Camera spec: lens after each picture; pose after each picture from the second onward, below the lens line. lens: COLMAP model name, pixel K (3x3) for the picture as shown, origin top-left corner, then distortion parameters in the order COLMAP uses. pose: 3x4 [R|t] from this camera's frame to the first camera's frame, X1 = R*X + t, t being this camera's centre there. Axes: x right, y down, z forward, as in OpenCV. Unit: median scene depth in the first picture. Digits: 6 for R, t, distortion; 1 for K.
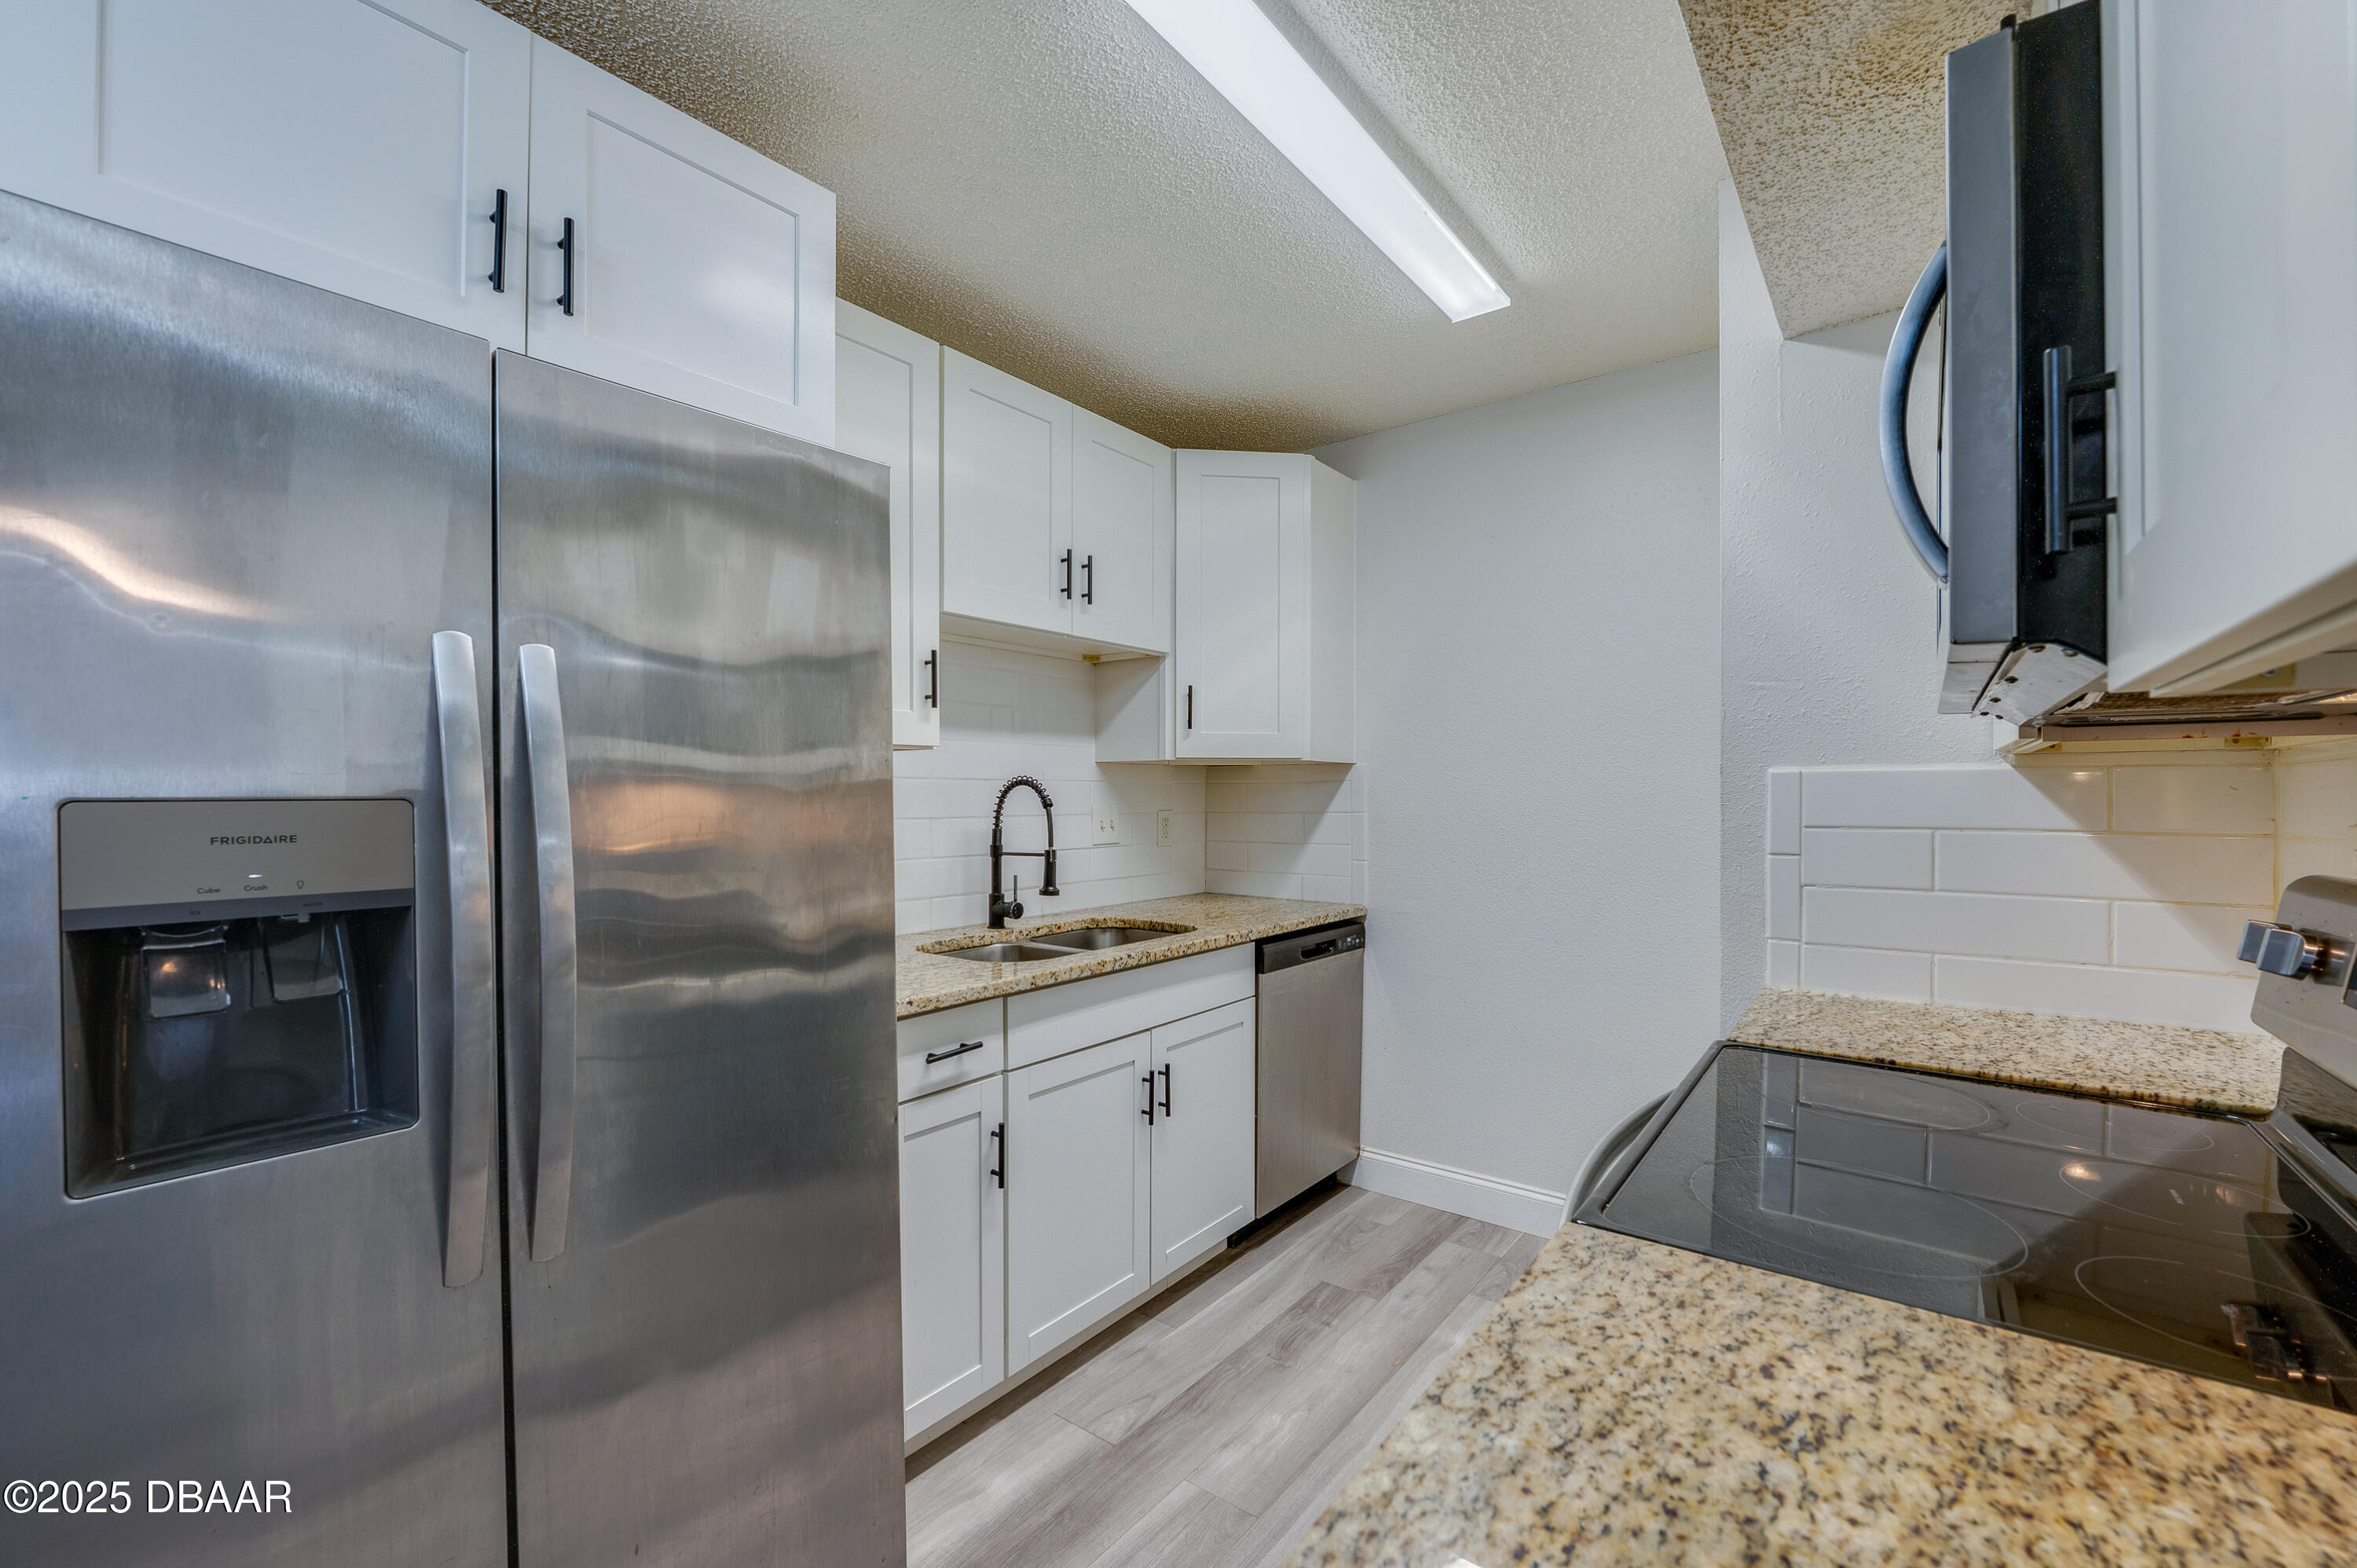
lens RADIAL K [[957.7, 0, 1173.4], [0, 957.7, 797.6], [0, 0, 1]] dist [-0.014794, -0.000265]
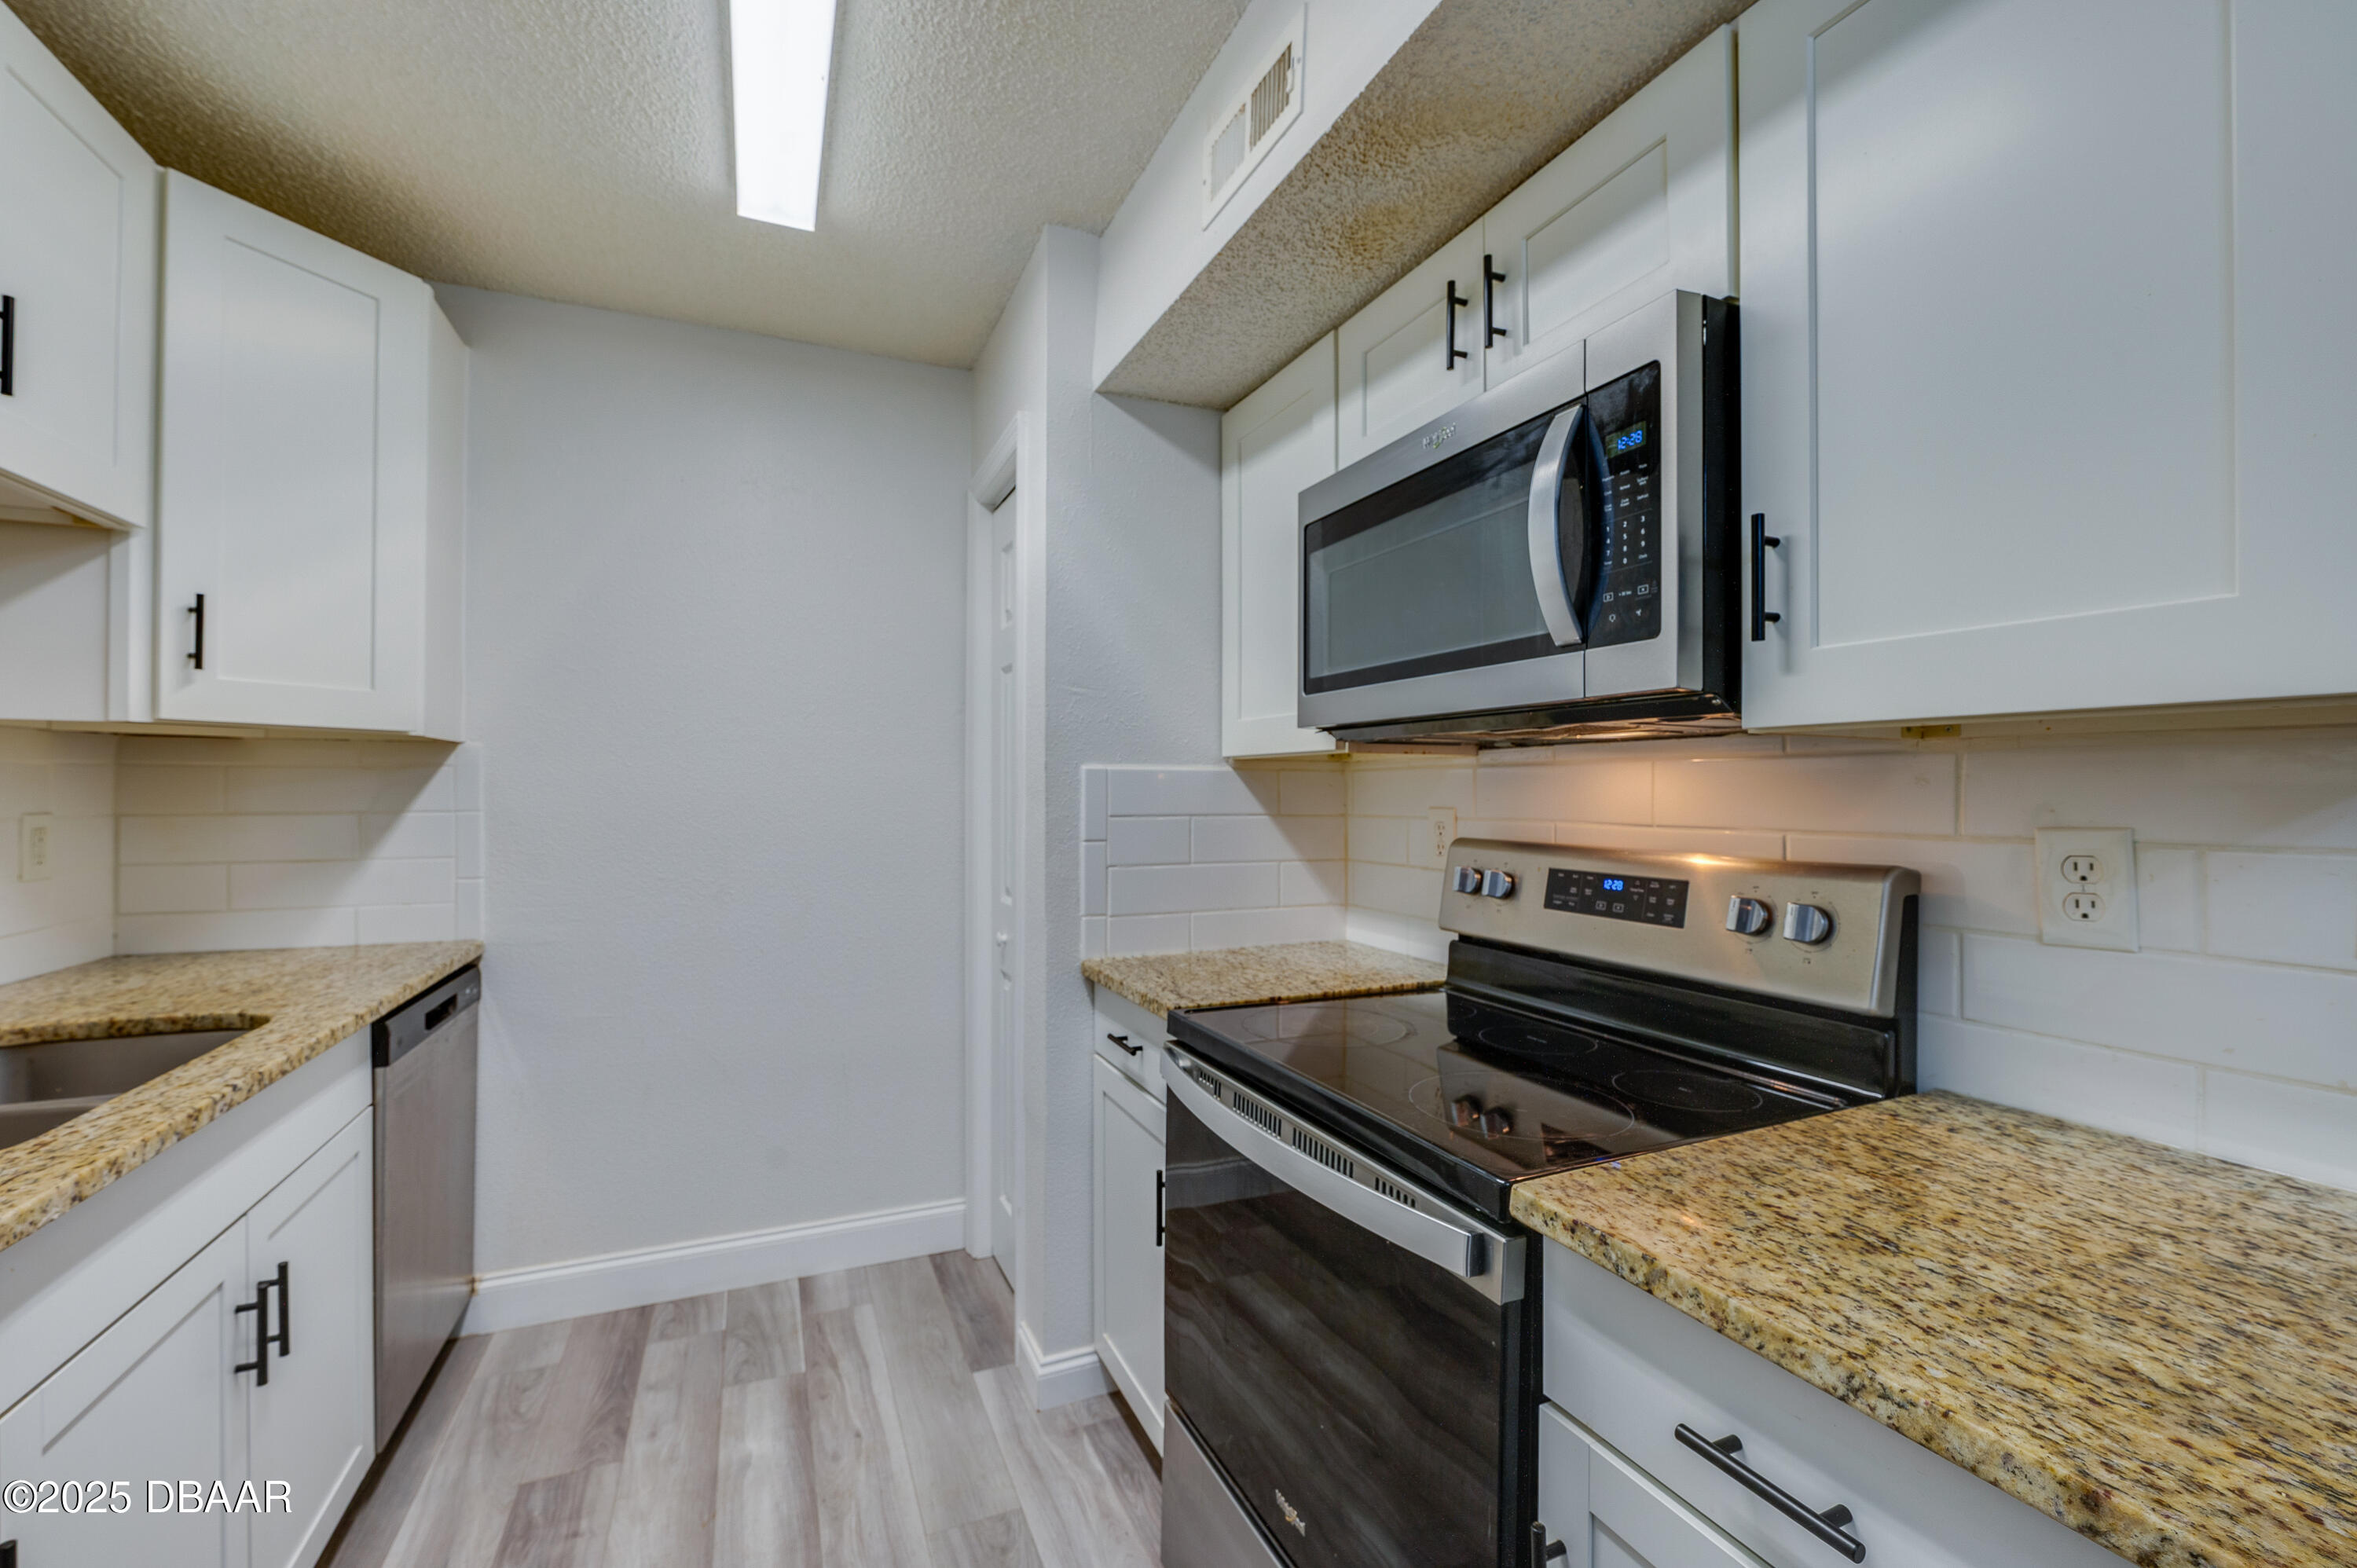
lens RADIAL K [[957.7, 0, 1169.3], [0, 957.7, 786.4], [0, 0, 1]] dist [-0.014794, -0.000265]
pose [[0.480721, 0.005592, 0.876856, -0.313227], [-0.001384, 0.999983, -0.005618, 0.000228], [-0.876872, 0.001487, 0.480721, 0.355116]]
